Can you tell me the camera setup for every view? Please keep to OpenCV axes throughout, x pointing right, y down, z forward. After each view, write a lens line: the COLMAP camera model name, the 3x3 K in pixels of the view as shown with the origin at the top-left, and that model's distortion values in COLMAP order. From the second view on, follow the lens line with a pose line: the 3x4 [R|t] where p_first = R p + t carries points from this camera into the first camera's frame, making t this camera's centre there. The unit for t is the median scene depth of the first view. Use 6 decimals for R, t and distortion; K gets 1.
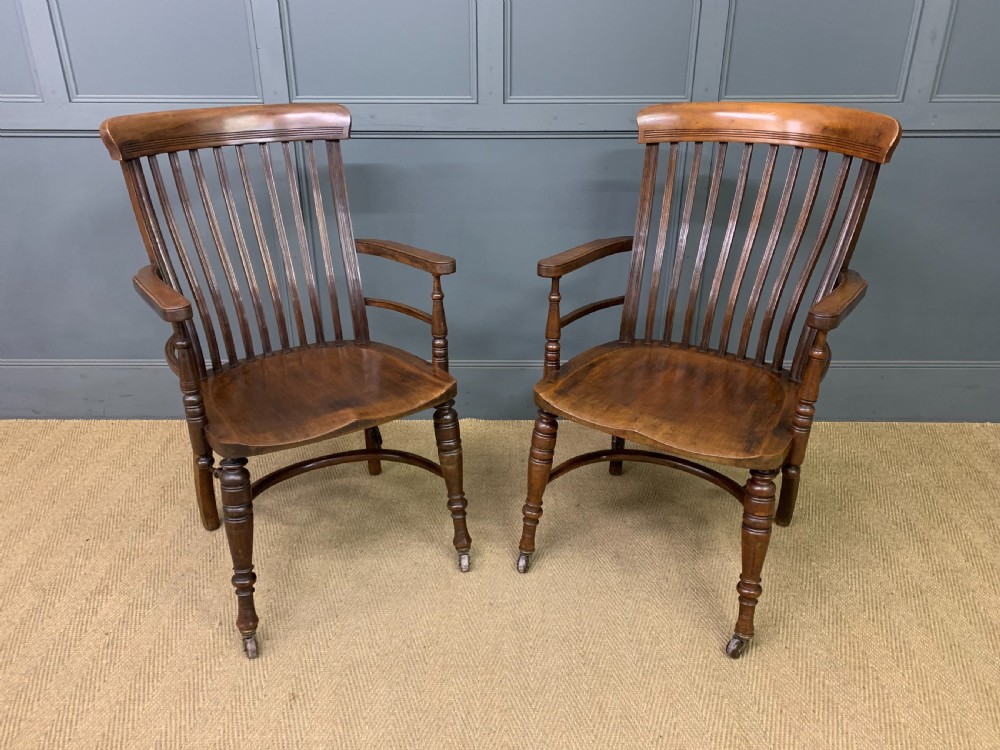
lens RADIAL K [[764.6, 0, 493.8], [0, 764.6, 359.6], [0, 0, 1]] dist [0.019169, -0.011515]
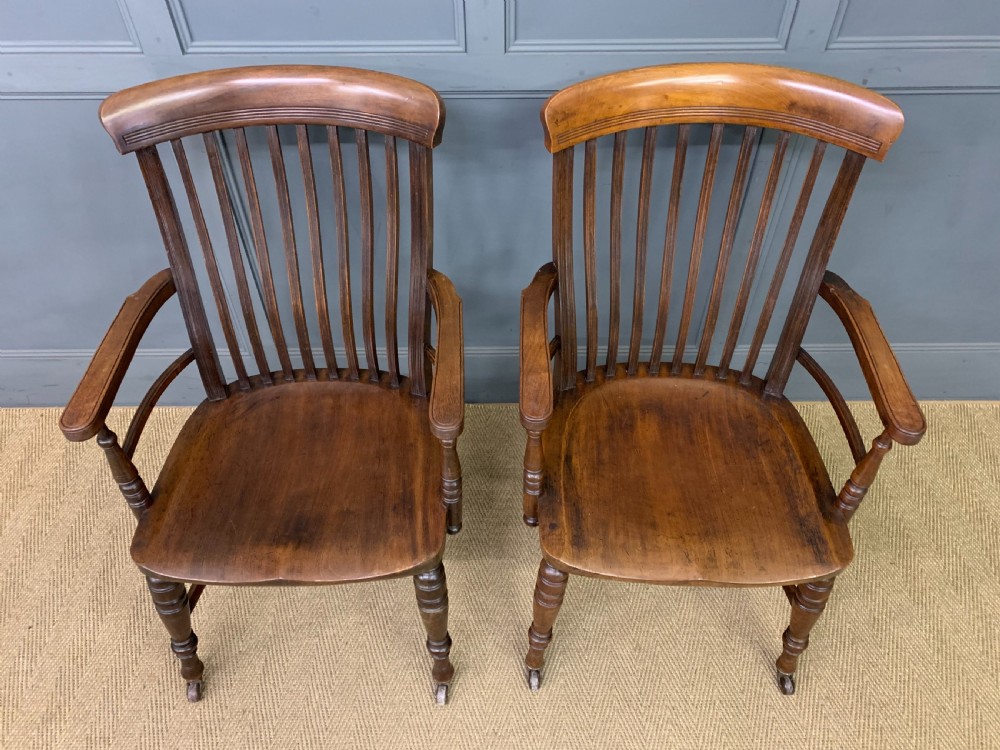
lens RADIAL K [[764.6, 0, 503.1], [0, 764.6, 365.1], [0, 0, 1]] dist [0.019169, -0.011515]
pose [[0.999883, -0.011601, 0.009942, 0.001670], [0.006851, 0.922080, 0.386939, -0.386561], [-0.013656, -0.386825, 0.922052, 0.315623]]
